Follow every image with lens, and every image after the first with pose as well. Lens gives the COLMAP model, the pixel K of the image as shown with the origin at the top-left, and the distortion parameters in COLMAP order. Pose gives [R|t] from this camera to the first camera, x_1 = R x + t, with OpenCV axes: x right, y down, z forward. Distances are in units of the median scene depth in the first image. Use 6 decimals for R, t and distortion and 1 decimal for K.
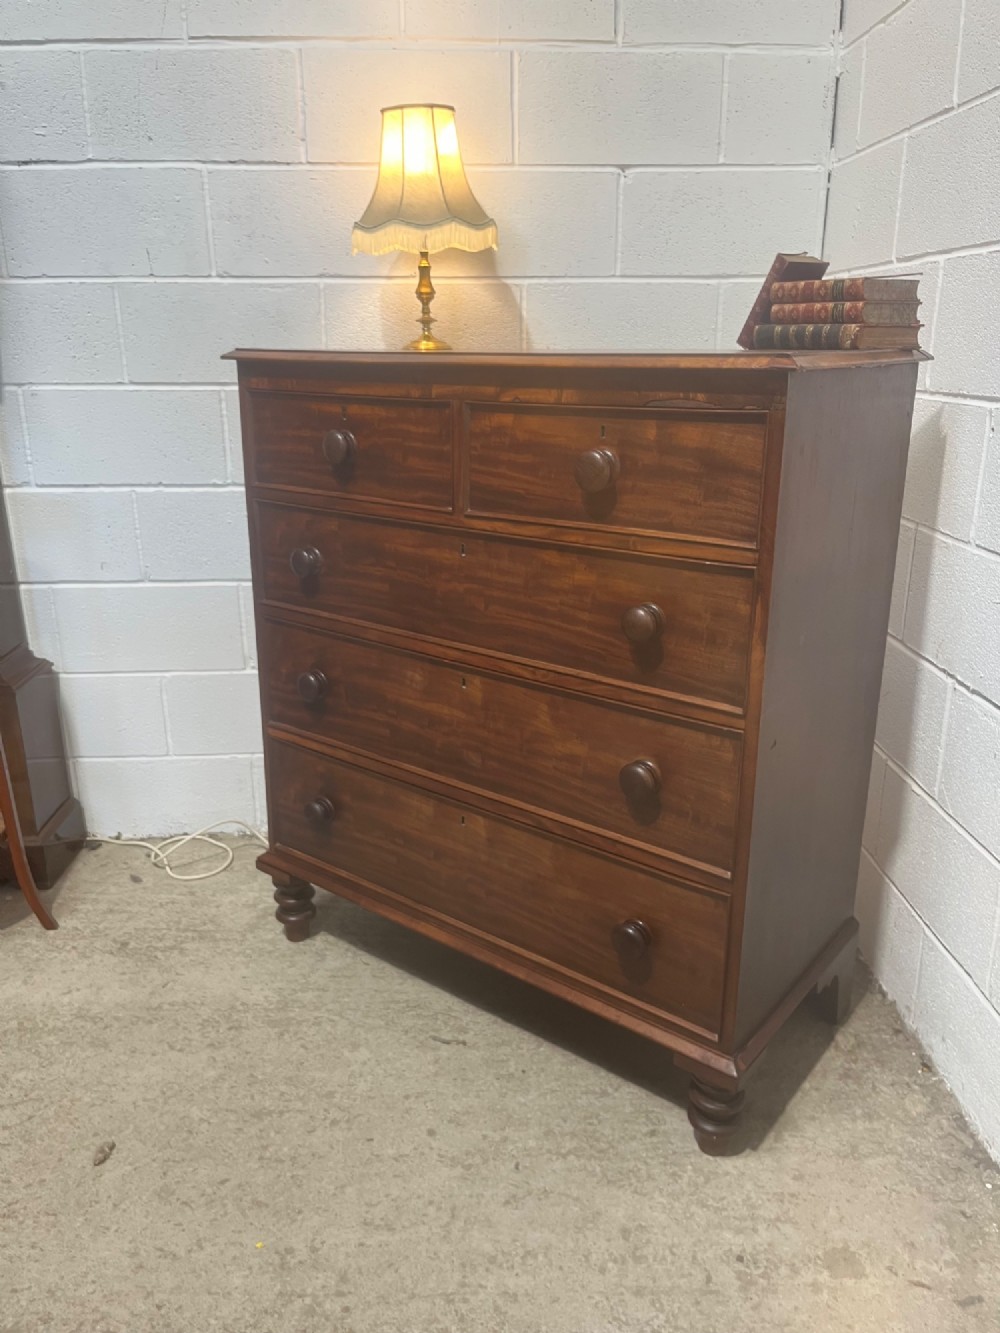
lens RADIAL K [[1006.6, 0, 502.6], [0, 1006.6, 664.5], [0, 0, 1]] dist [0.064512, -0.099267]
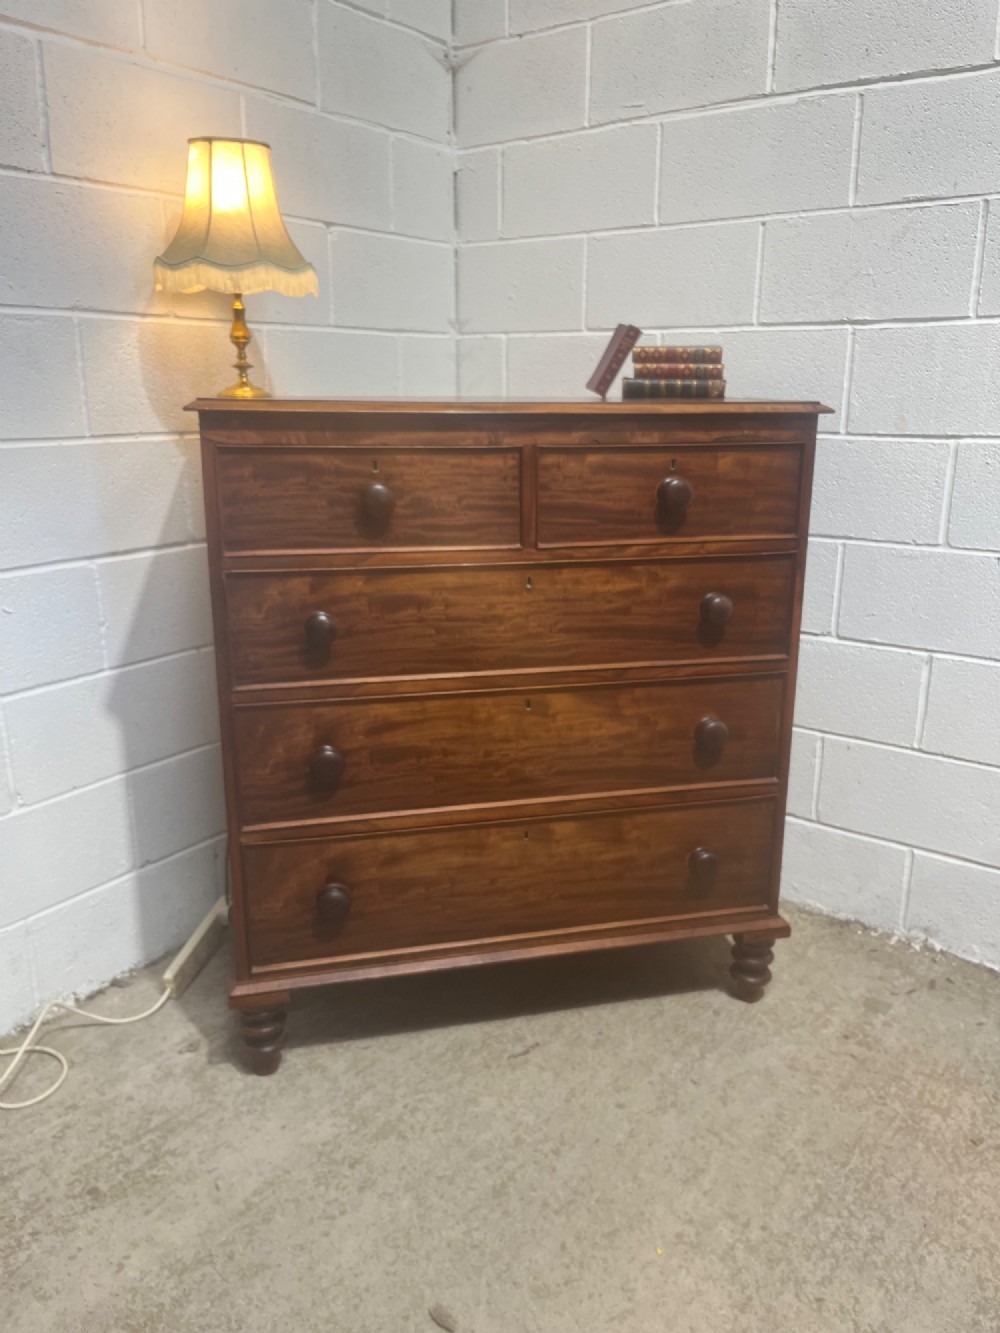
lens RADIAL K [[1006.6, 0, 511.4], [0, 1006.6, 668.0], [0, 0, 1]] dist [0.064512, -0.099267]
pose [[0.622952, -0.205173, 0.754874, -0.766907], [0.230036, 0.970371, 0.073910, -0.092872], [-0.747672, 0.127606, 0.651693, 0.275263]]
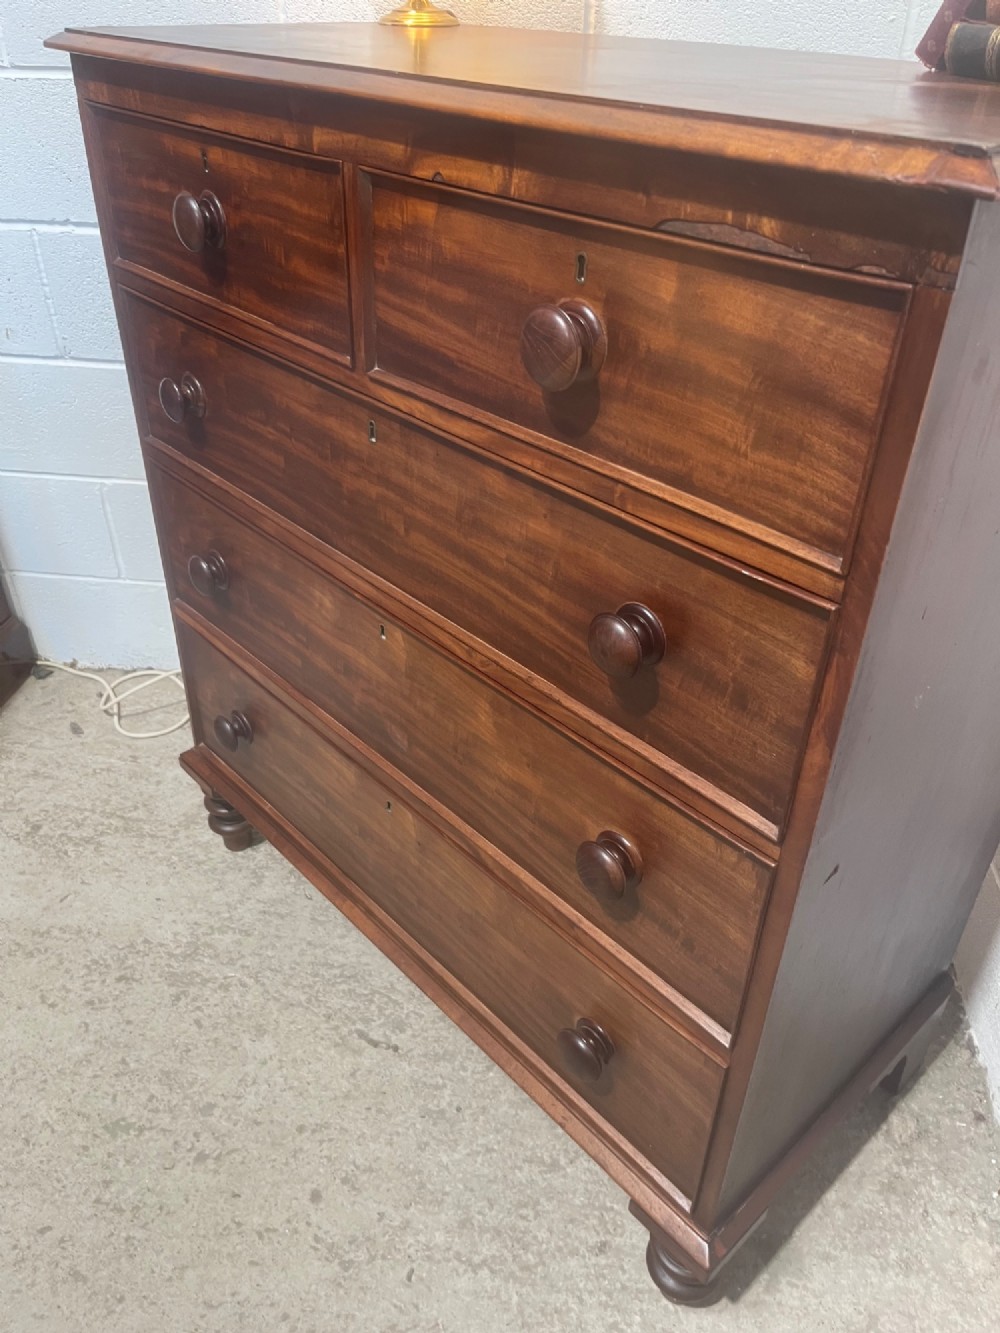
lens RADIAL K [[1006.6, 0, 511.1], [0, 1006.6, 657.7], [0, 0, 1]] dist [0.064512, -0.099267]
pose [[0.987378, 0.105920, -0.117751, 0.108489], [-0.068235, 0.955421, 0.287252, -0.141000], [0.142927, -0.275592, 0.950590, 0.351996]]
